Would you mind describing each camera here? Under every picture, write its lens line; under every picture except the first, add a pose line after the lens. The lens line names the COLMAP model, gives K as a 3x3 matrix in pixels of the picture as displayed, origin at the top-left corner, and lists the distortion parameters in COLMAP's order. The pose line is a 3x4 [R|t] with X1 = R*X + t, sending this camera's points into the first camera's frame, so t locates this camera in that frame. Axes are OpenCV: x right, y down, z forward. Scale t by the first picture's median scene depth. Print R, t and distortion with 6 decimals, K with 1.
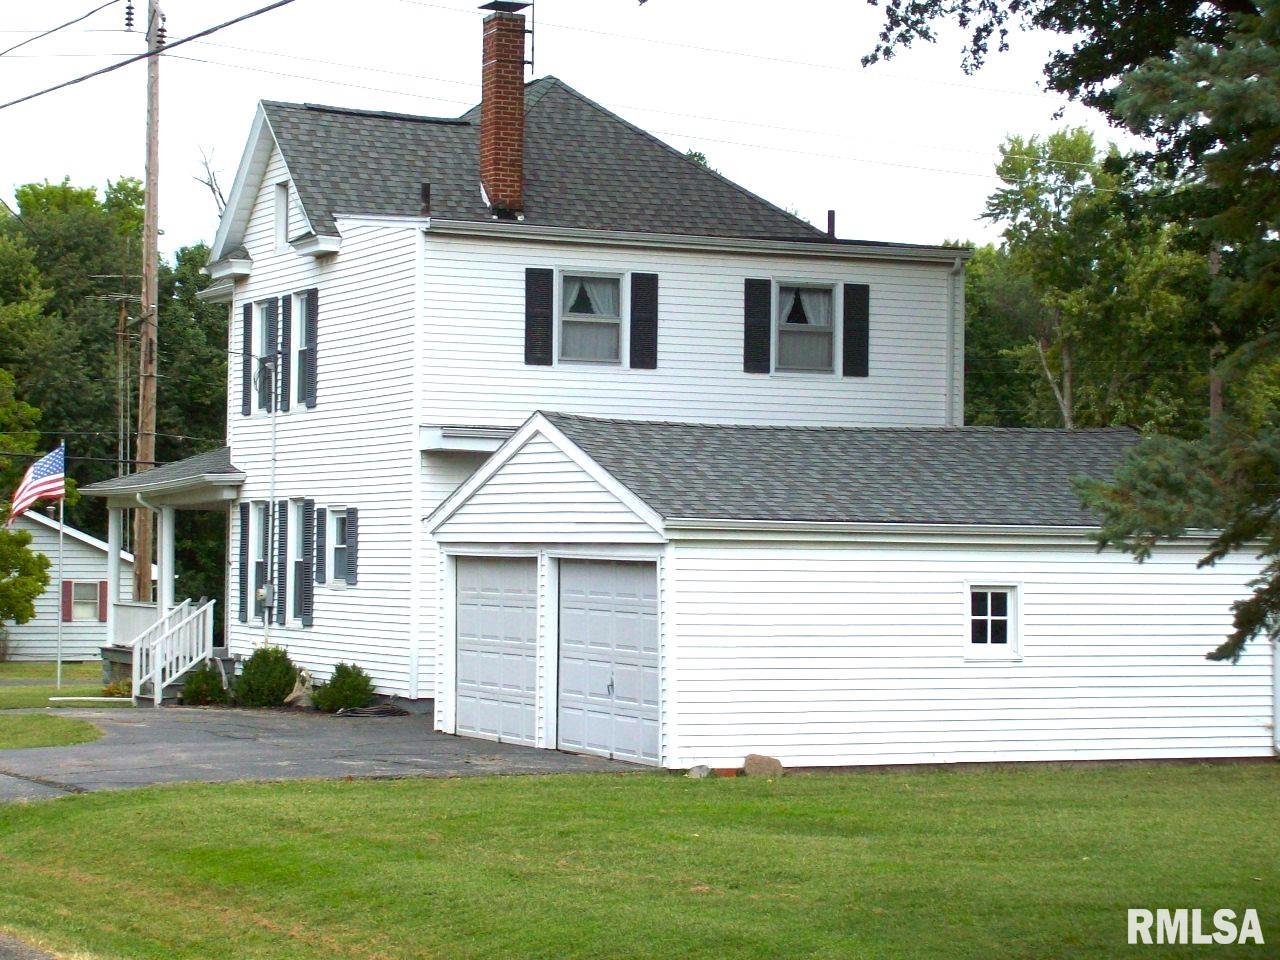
lens RADIAL K [[3155.8, 0, 640.0], [0, 3155.8, 480.0], [0, 0, 1]] dist [-0.024535, -0.350193]
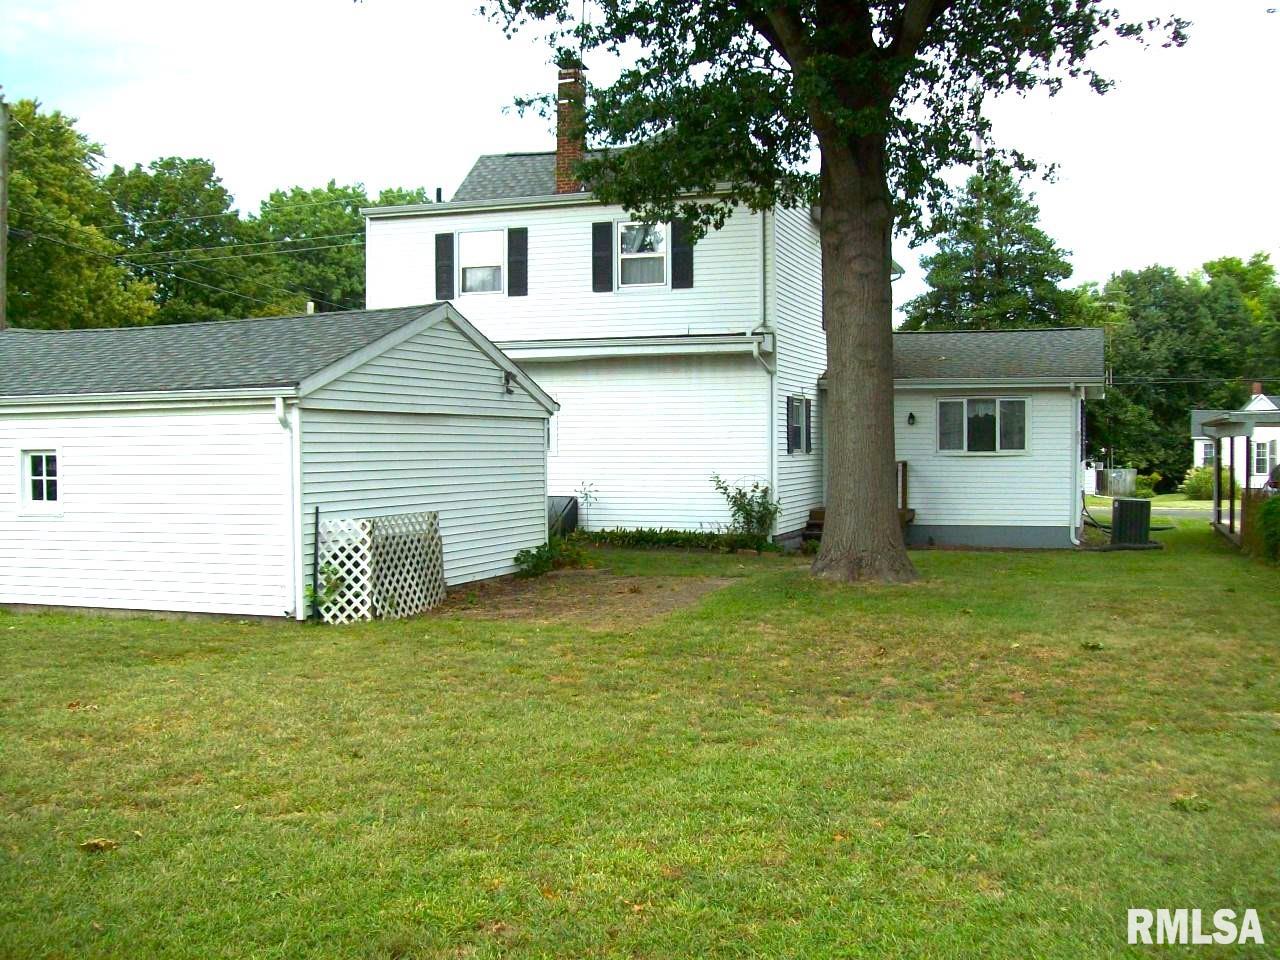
lens RADIAL K [[1327.8, 0, 640.0], [0, 1327.8, 480.0], [0, 0, 1]] dist [-0.159664, 0.006125]
pose [[0.719399, 0.002605, -0.694592, 0.452169], [0.032257, 0.998789, 0.037155, 0.026102], [0.693848, -0.049134, 0.718443, 0.624922]]
